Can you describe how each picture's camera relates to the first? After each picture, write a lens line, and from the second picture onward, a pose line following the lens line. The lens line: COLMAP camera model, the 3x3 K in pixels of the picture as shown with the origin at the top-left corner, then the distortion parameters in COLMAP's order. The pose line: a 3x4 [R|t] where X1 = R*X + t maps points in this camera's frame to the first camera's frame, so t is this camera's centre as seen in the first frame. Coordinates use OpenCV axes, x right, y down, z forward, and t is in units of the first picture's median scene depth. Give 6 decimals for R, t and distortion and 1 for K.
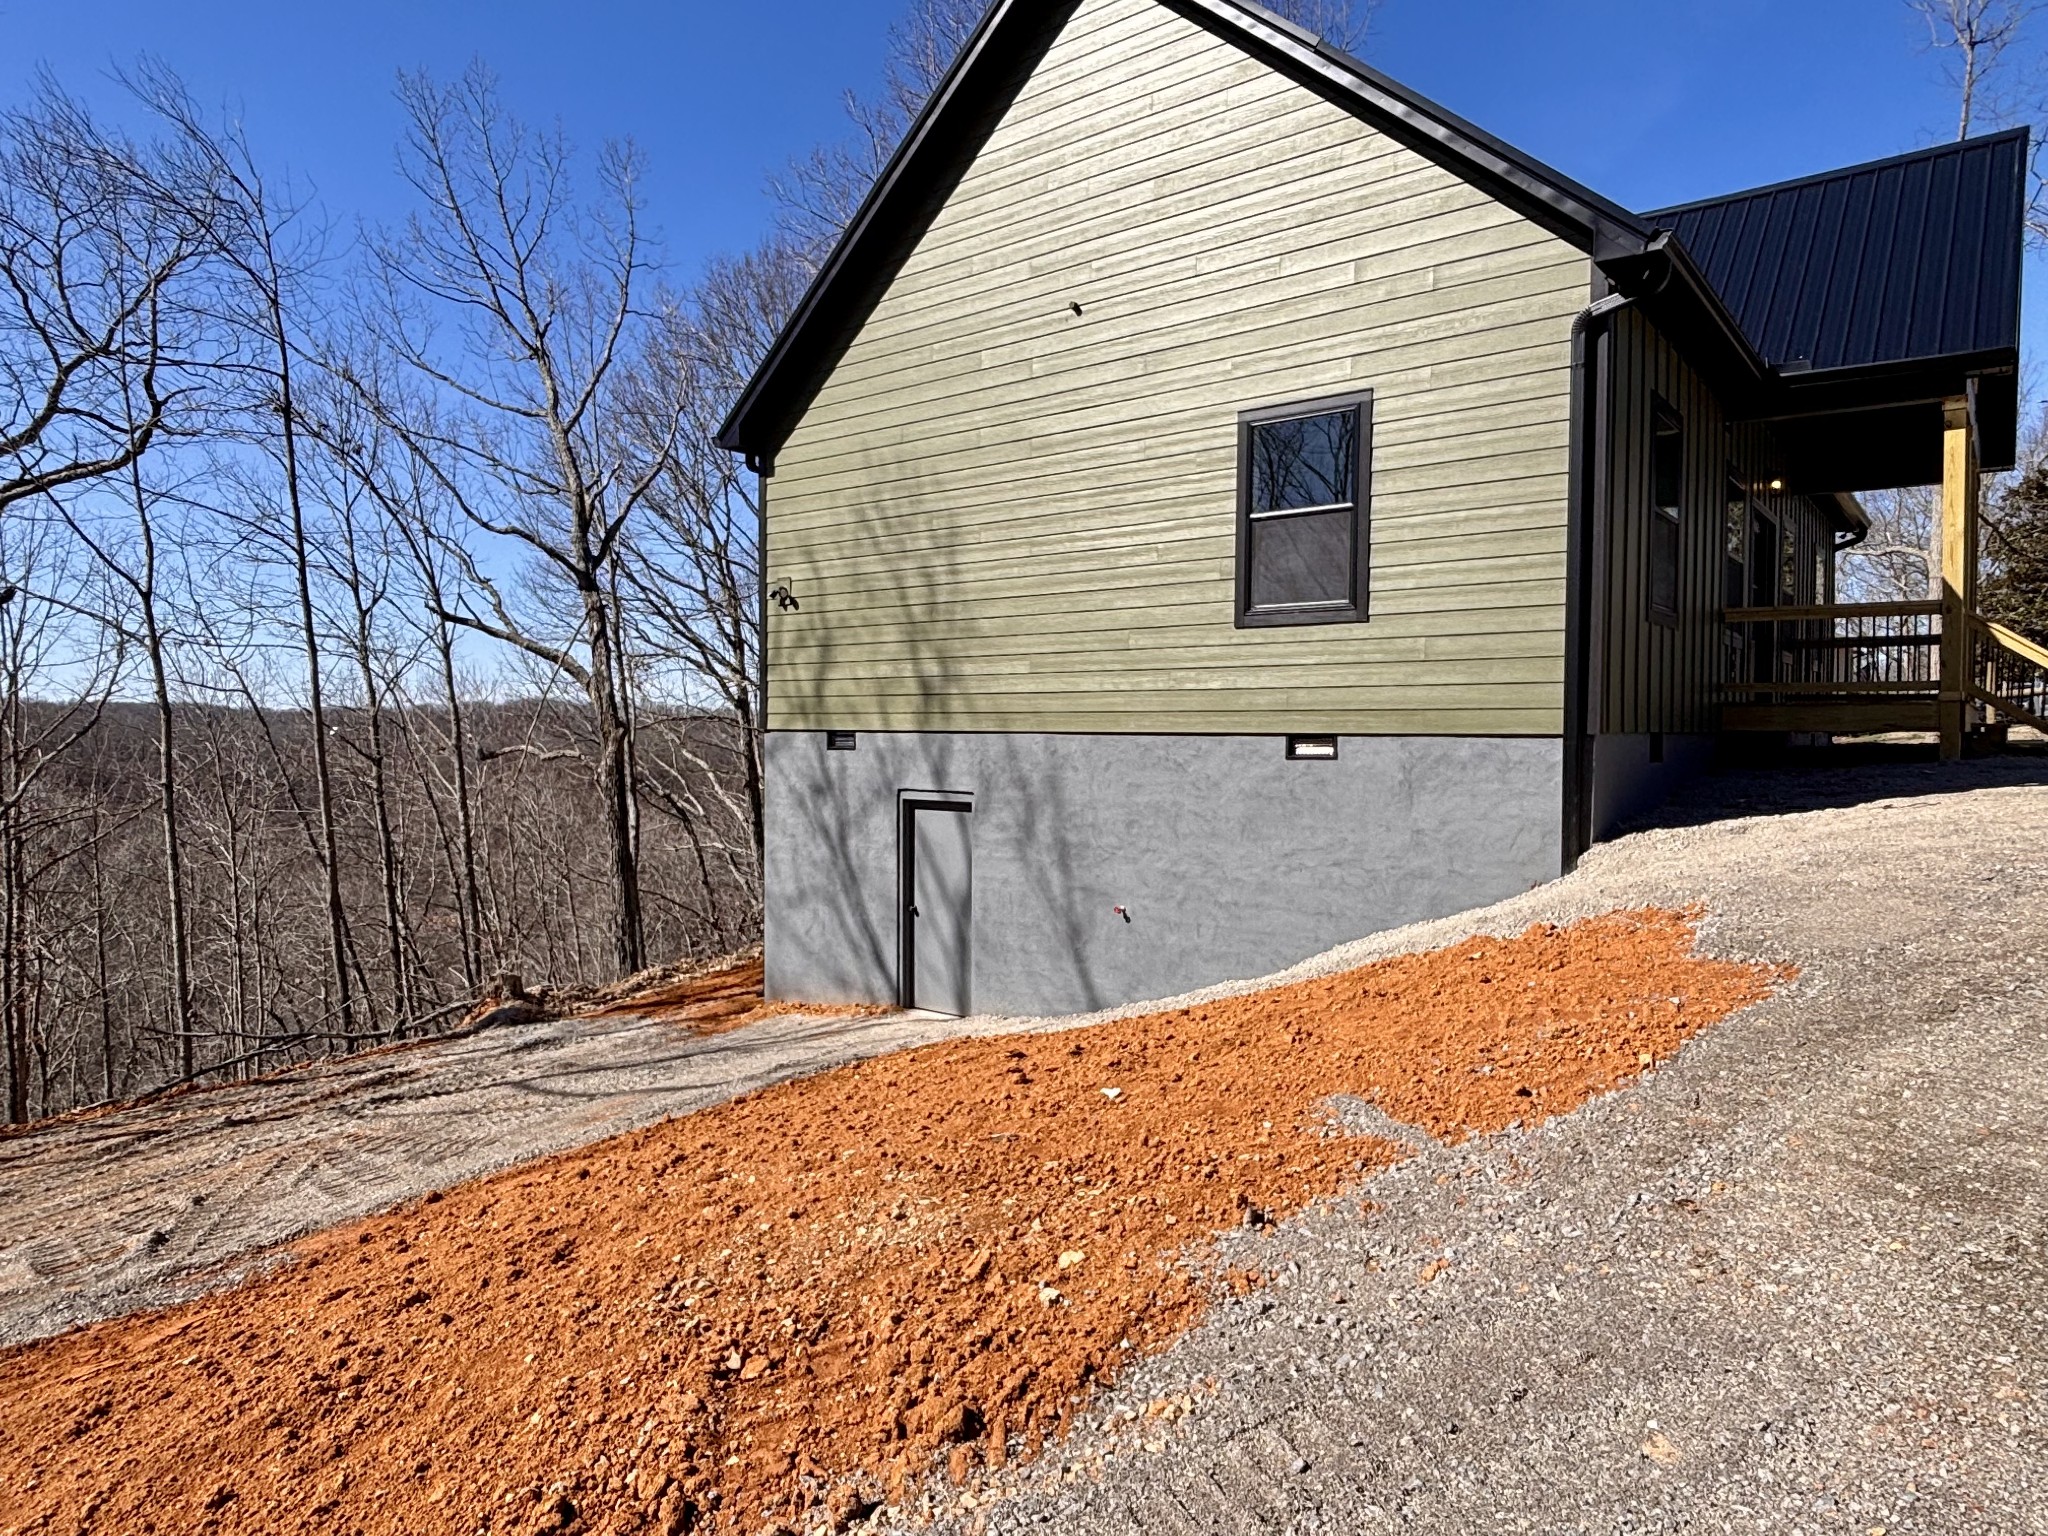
lens RADIAL K [[1228.9, 0, 1024.0], [0, 1228.9, 768.0], [0, 0, 1]] dist [-0.001590, -0.001336]
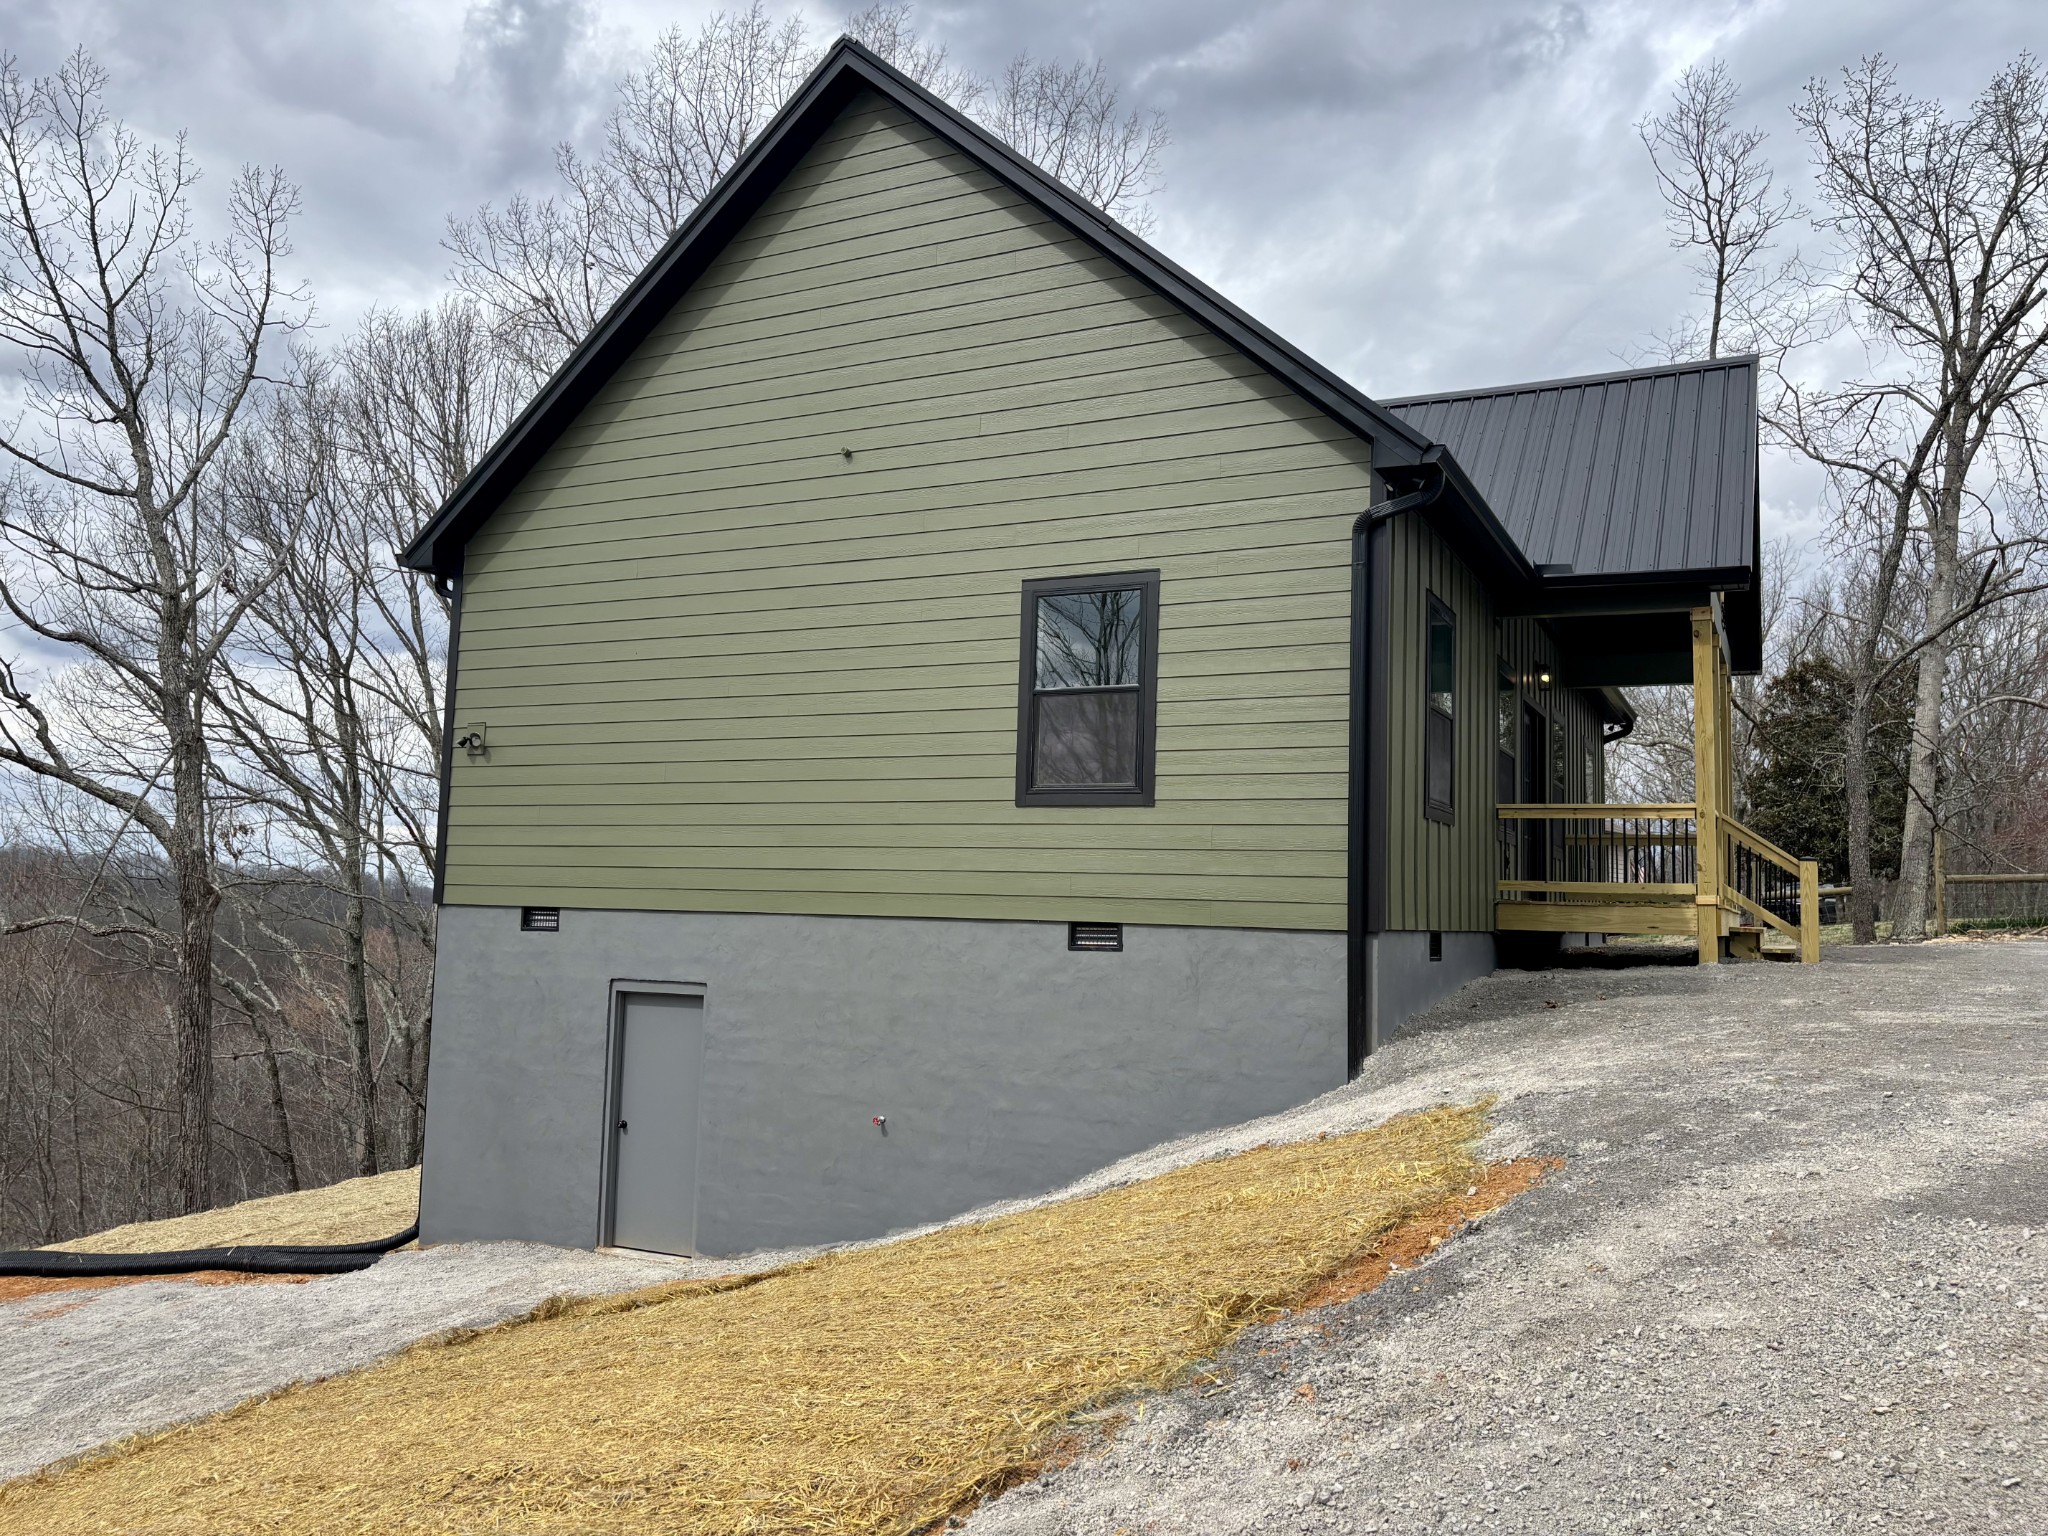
lens RADIAL K [[1522.8, 0, 1024.0], [0, 1522.8, 768.0], [0, 0, 1]] dist [0.065969, -0.003959]
pose [[0.976810, 0.041700, 0.210008, -0.051858], [-0.016279, 0.992476, -0.121352, -0.002902], [-0.213488, 0.115119, 0.970139, -0.098902]]
